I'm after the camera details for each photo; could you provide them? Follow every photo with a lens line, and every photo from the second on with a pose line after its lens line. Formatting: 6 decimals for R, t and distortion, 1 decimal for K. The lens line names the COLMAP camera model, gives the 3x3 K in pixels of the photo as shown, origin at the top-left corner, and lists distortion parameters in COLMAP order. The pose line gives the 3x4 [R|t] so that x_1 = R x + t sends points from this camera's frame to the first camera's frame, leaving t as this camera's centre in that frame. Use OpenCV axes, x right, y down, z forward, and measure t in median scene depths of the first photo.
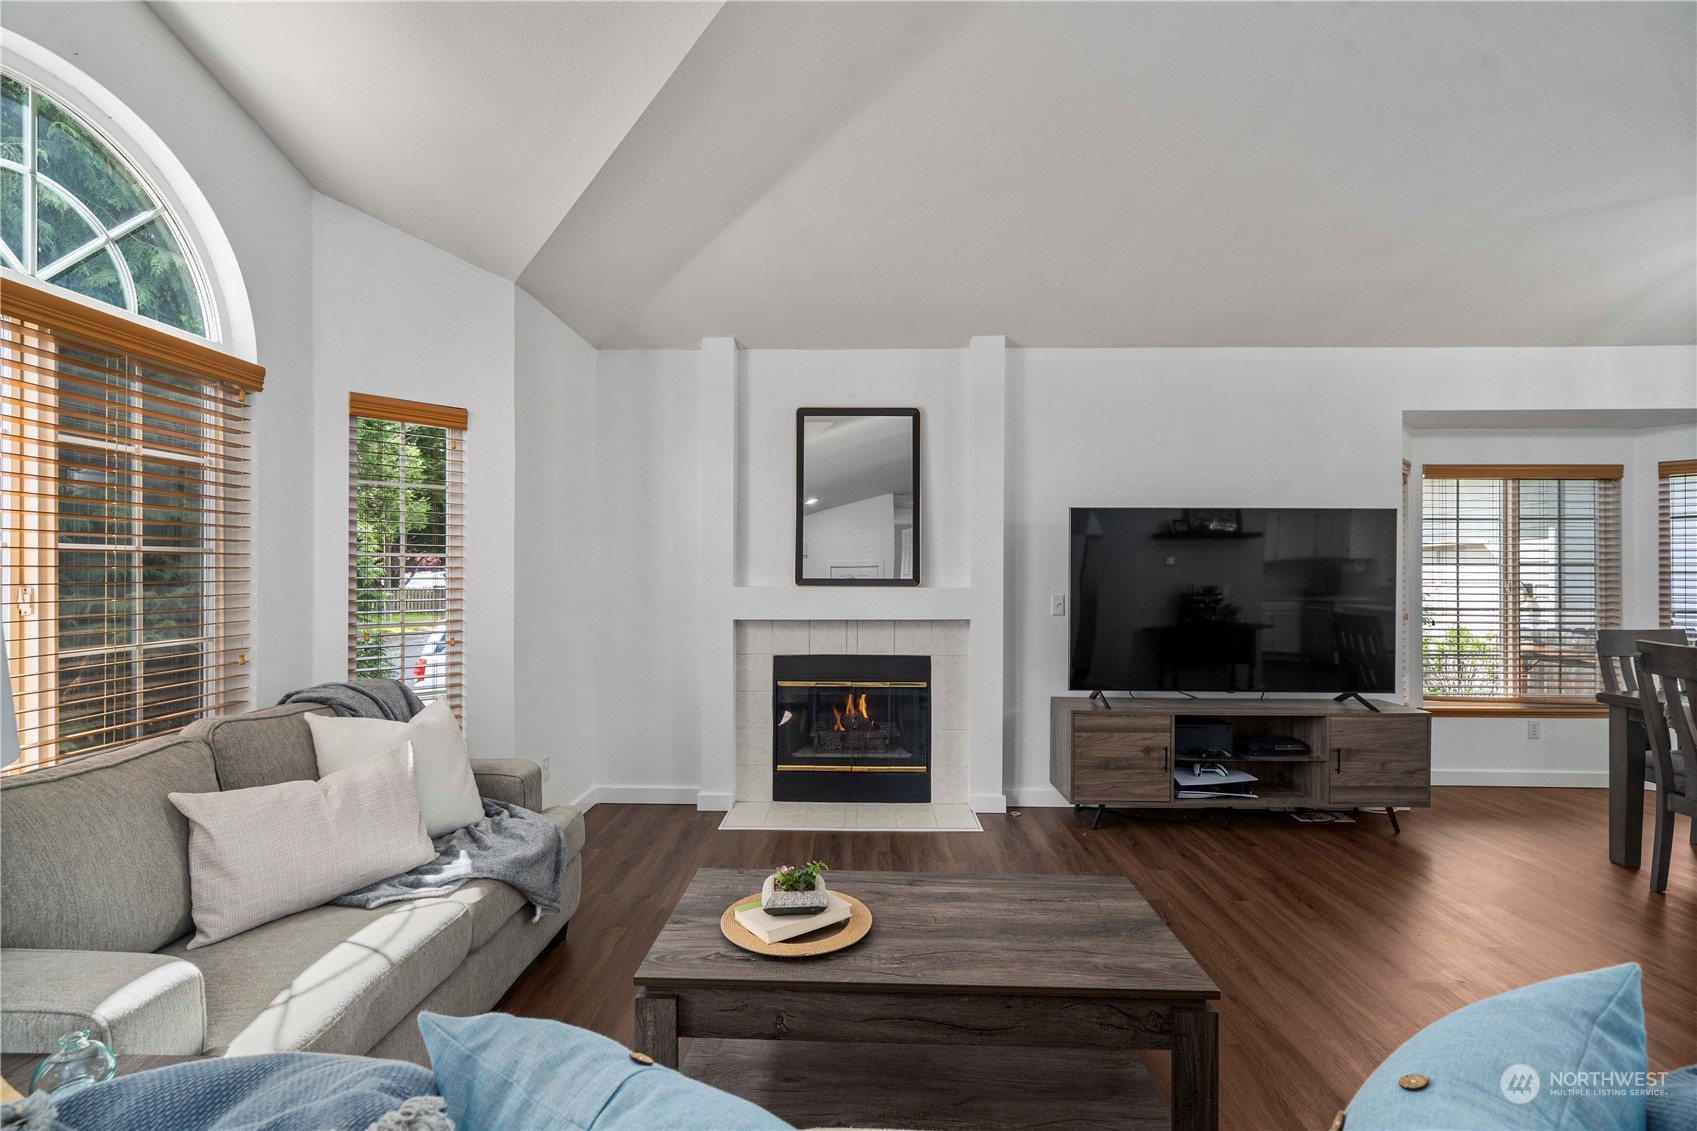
lens RADIAL K [[762.7, 0, 851.7], [0, 762.7, 573.6], [0, 0, 1]] dist [-0.003253, 0.002301]
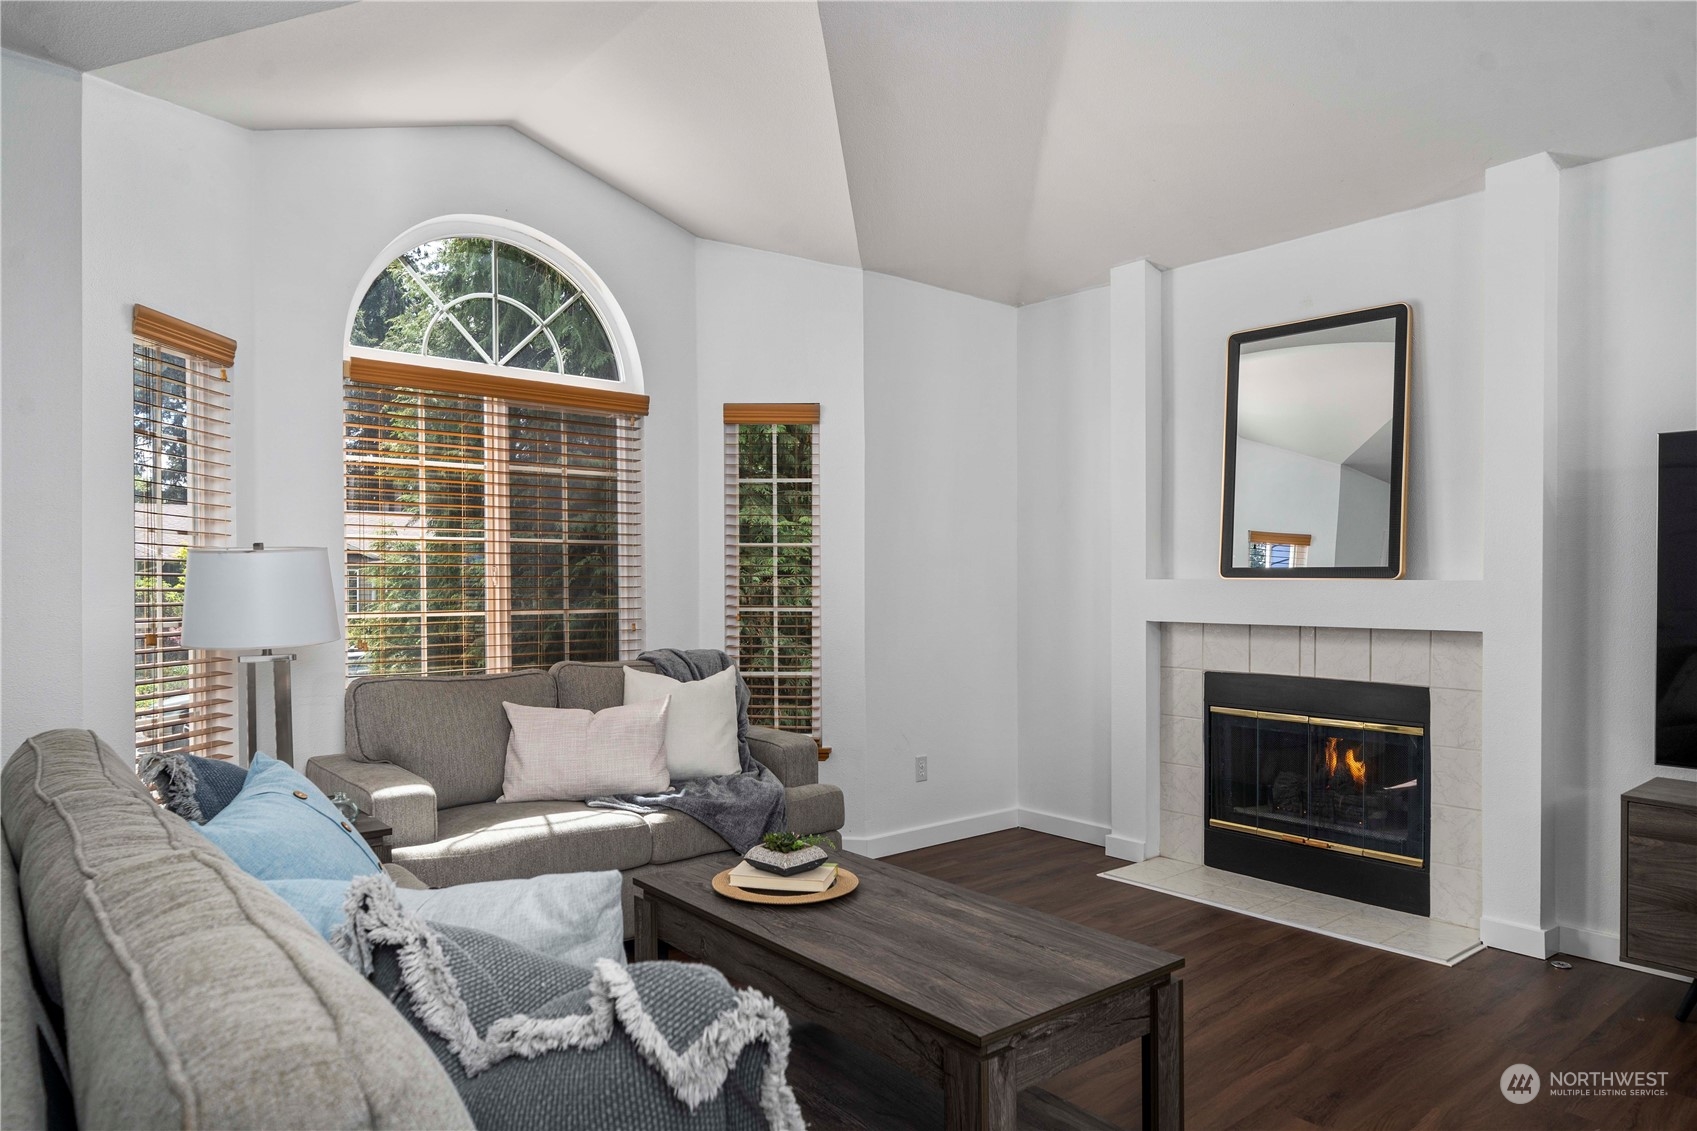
lens RADIAL K [[1056.7, 0, 850.3], [0, 1056.7, 592.4], [0, 0, 1]] dist [0.005497, 0.001780]
pose [[0.667578, 0.009104, -0.744484, 0.447752], [-0.001659, 0.999941, 0.010740, 0.019846], [0.744538, -0.005935, 0.667554, 0.048033]]
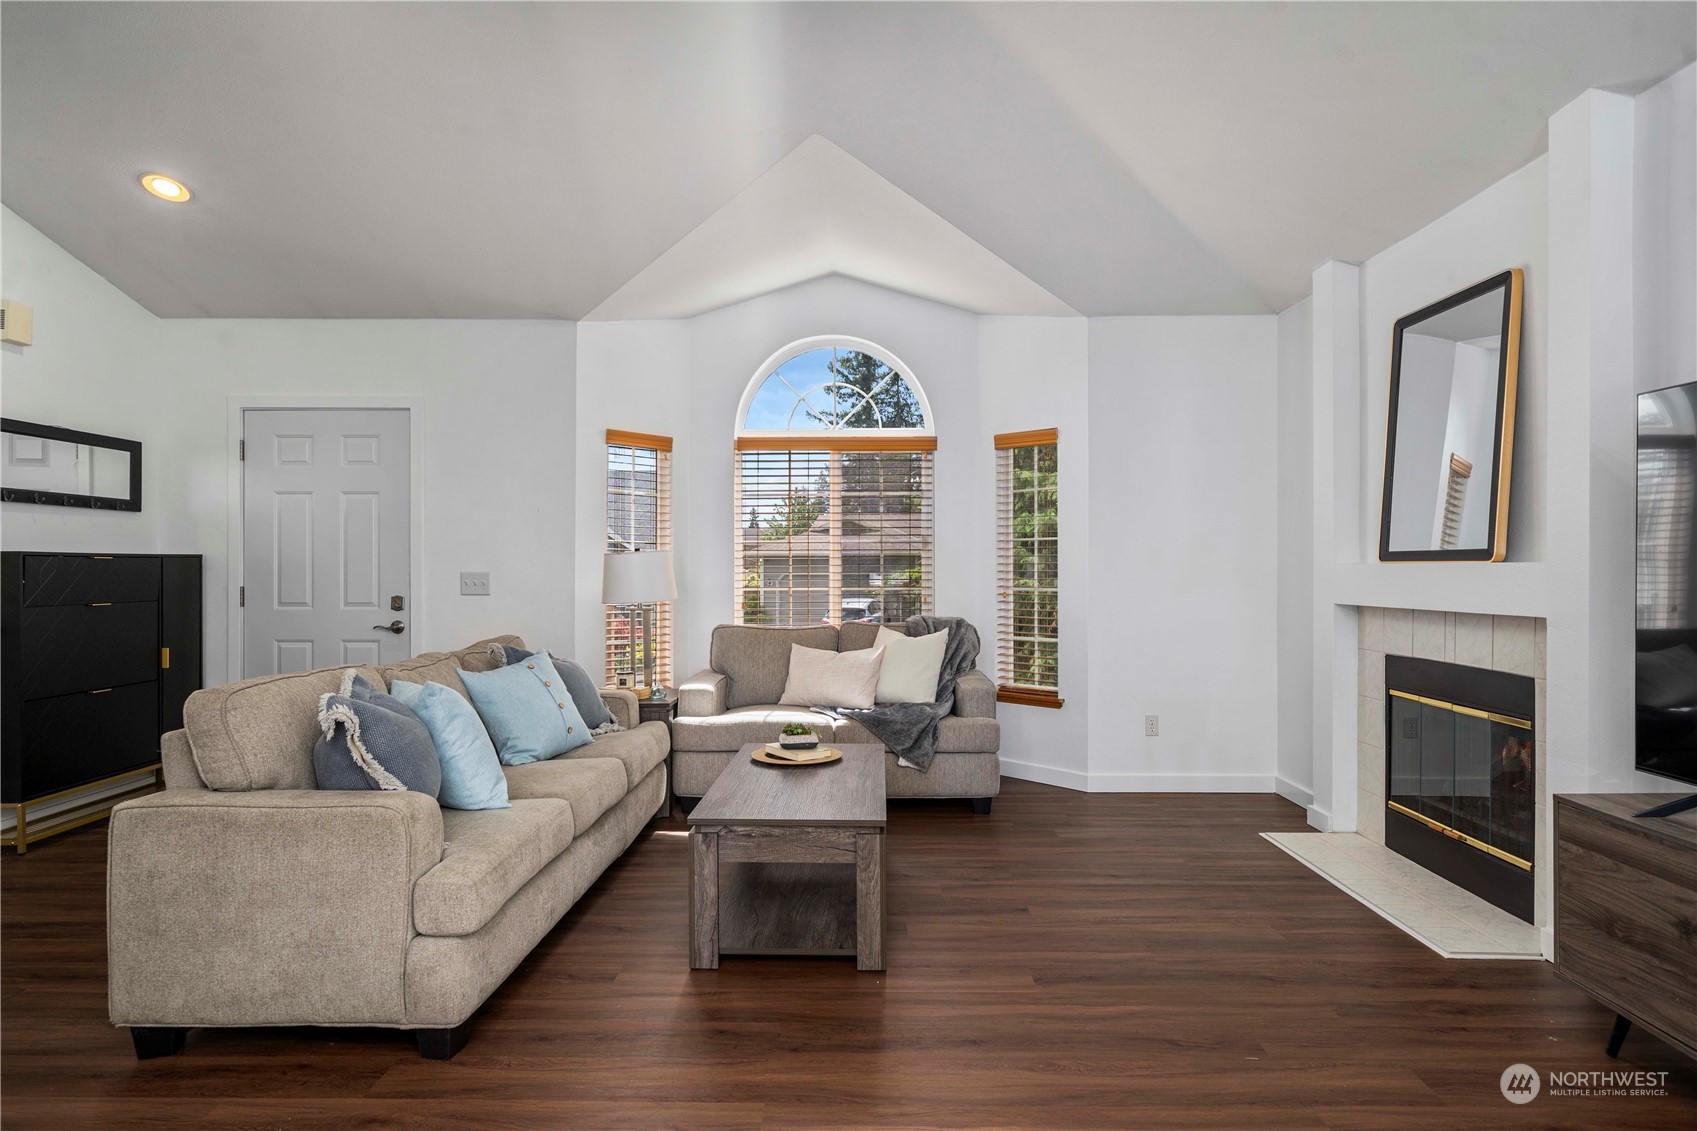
lens RADIAL K [[932.9, 0, 861.0], [0, 932.9, 570.3], [0, 0, 1]] dist [0.008167, 0.000111]
pose [[0.022236, 0.000266, -0.999753, 0.835304], [0.002483, 0.999997, 0.000321, 0.022681], [0.999750, -0.002490, 0.022235, 0.467837]]
